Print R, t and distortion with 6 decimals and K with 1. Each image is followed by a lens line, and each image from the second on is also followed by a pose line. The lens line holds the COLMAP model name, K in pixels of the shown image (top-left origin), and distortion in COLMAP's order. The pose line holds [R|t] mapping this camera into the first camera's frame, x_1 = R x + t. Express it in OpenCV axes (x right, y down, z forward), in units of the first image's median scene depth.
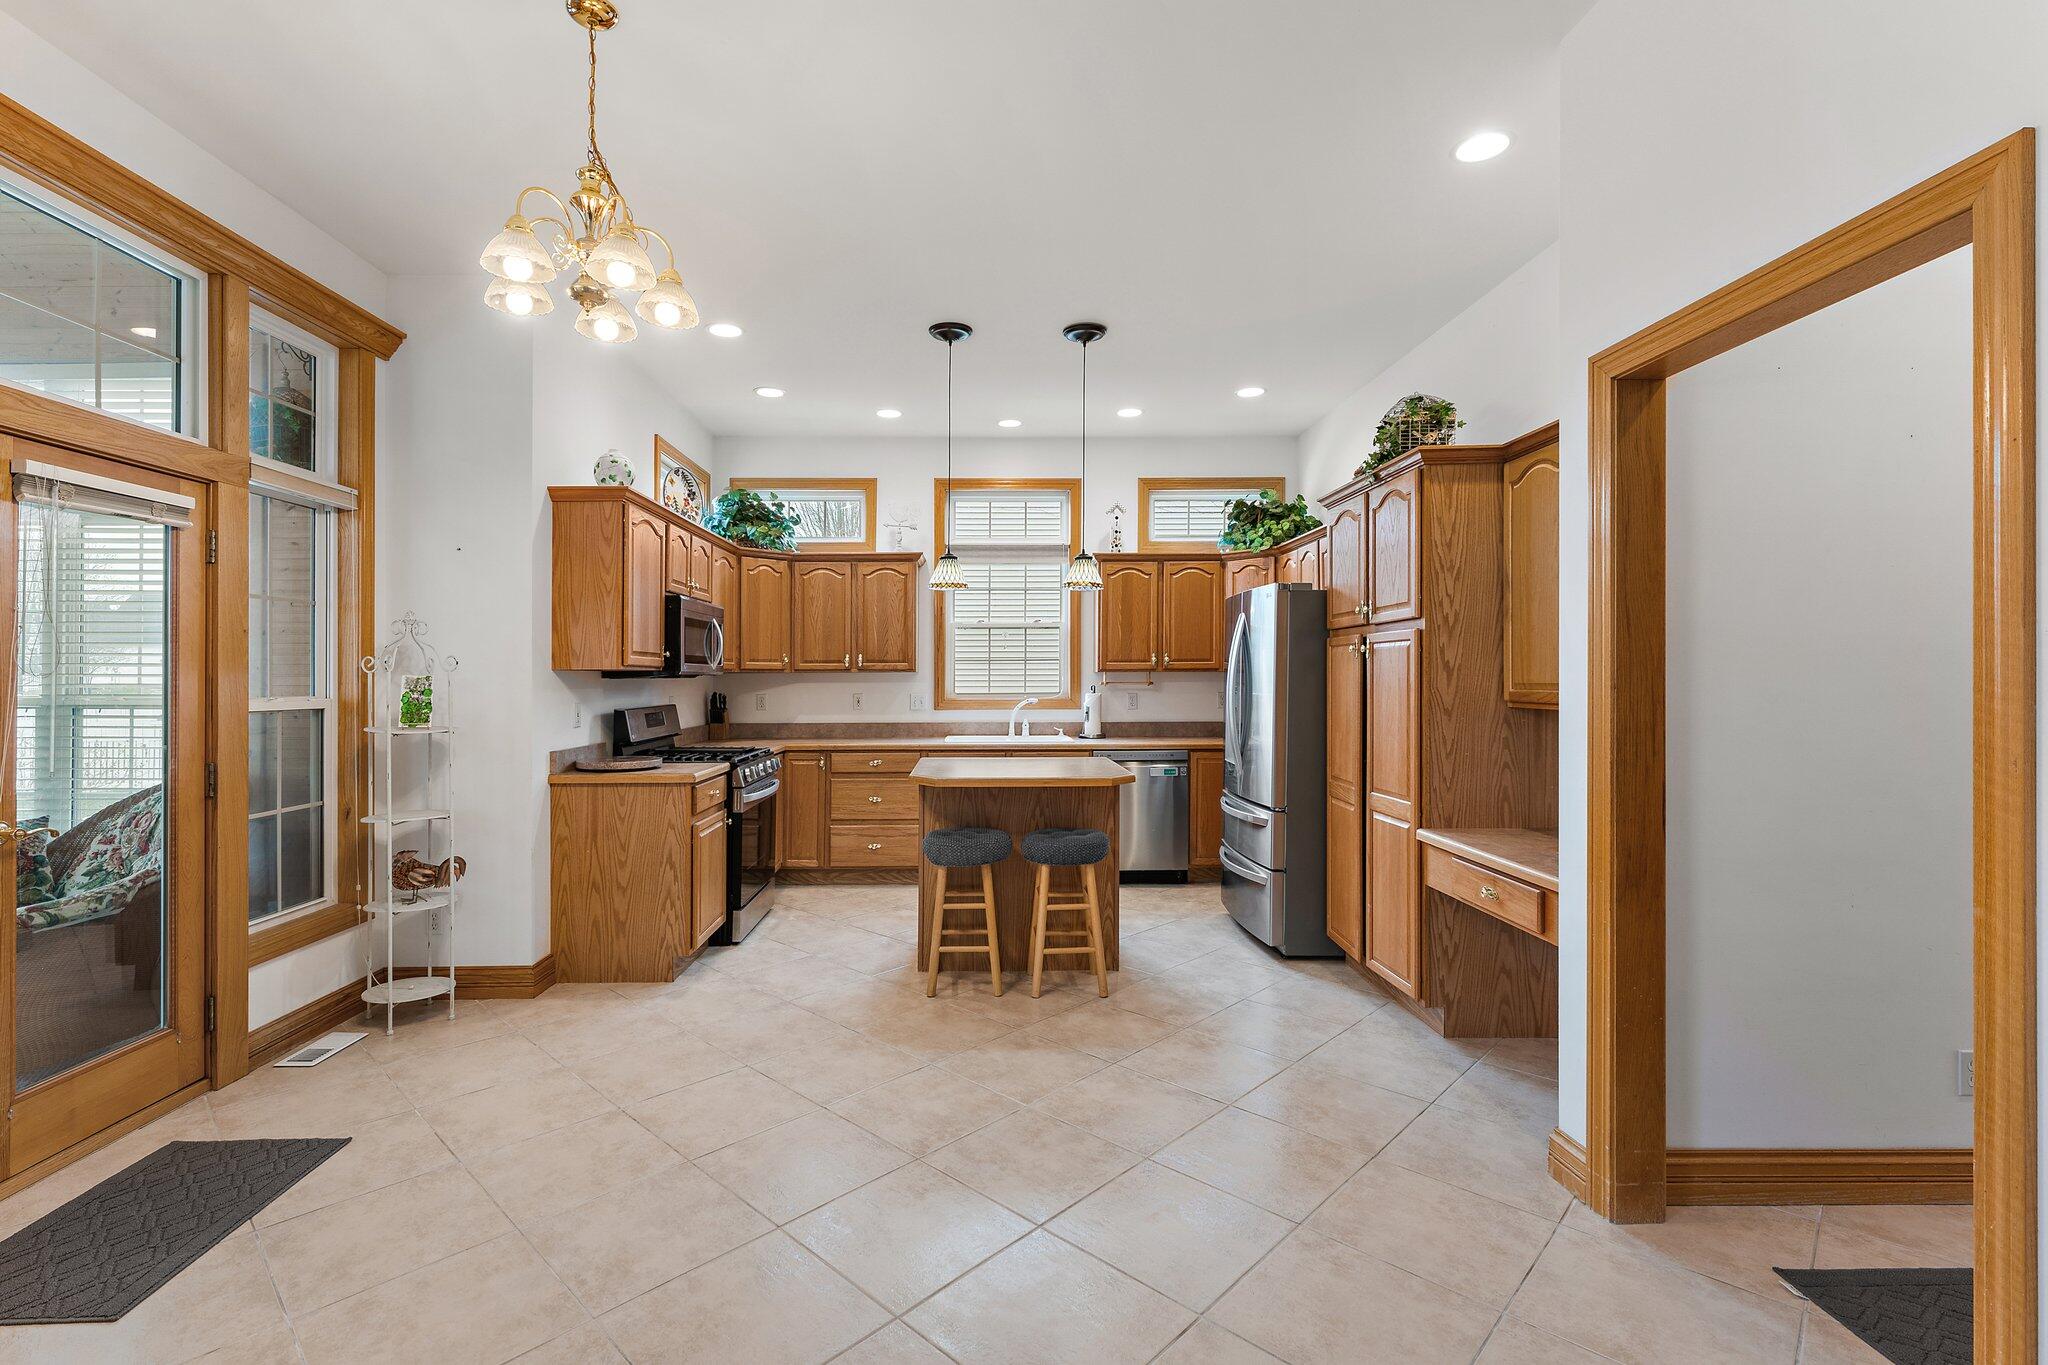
lens RADIAL K [[920.7, 0, 972.9], [0, 920.7, 681.3], [0, 0, 1]] dist [0.000628, 0.002215]
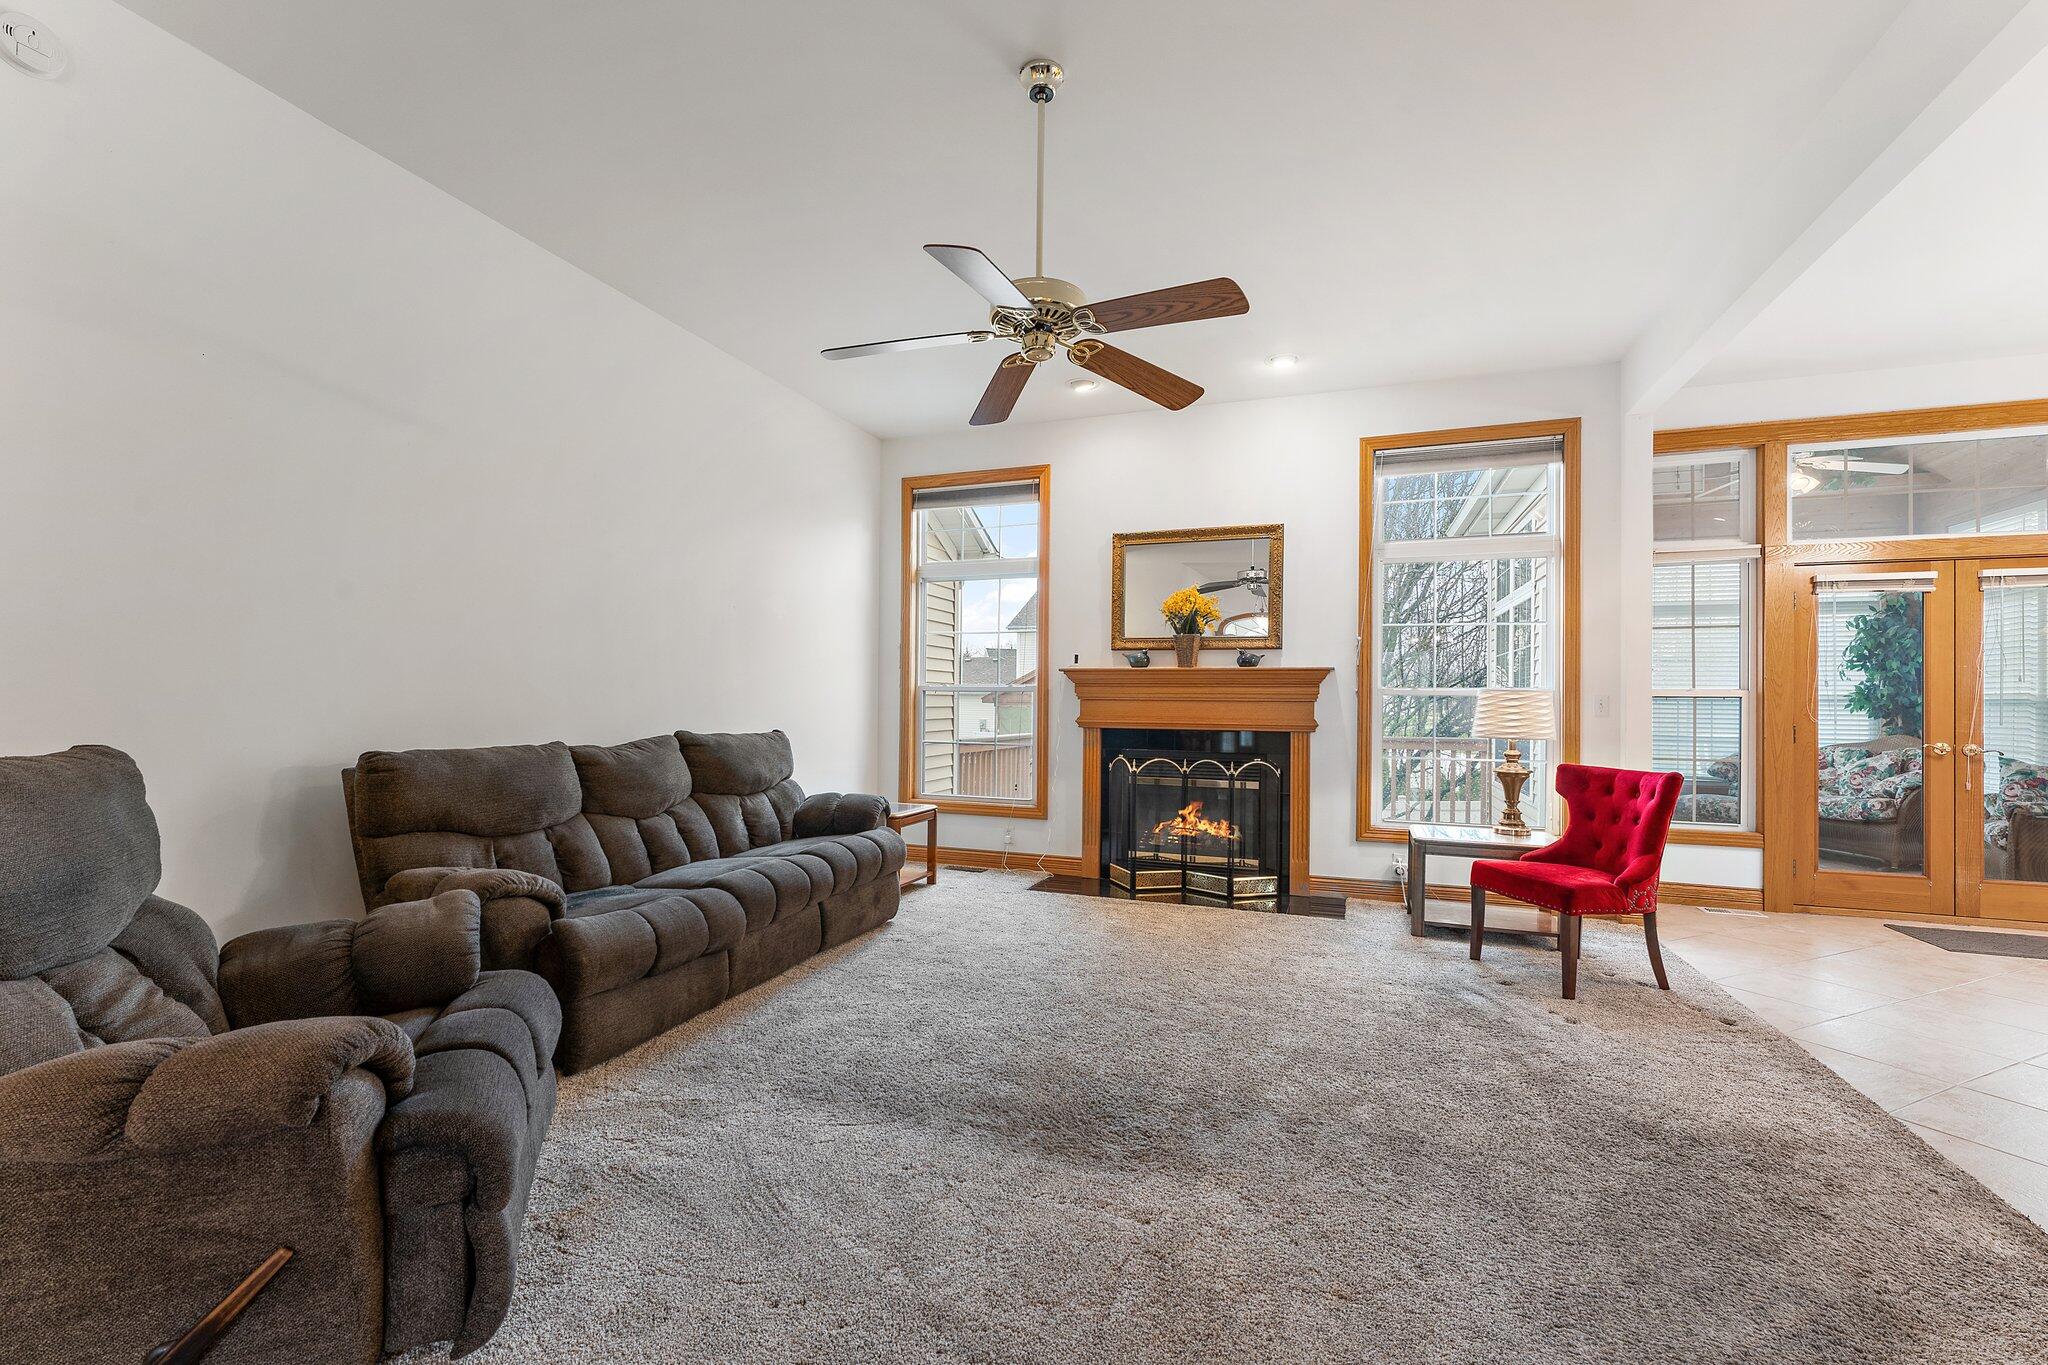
lens RADIAL K [[862.1, 0, 1013.1], [0, 862.1, 695.9], [0, 0, 1]] dist [-0.001538, -0.000115]
pose [[-0.351261, -0.006134, -0.936258, 0.884447], [-0.011155, 0.999935, -0.002366, 0.040325], [0.936211, 0.009613, -0.351306, -0.205800]]
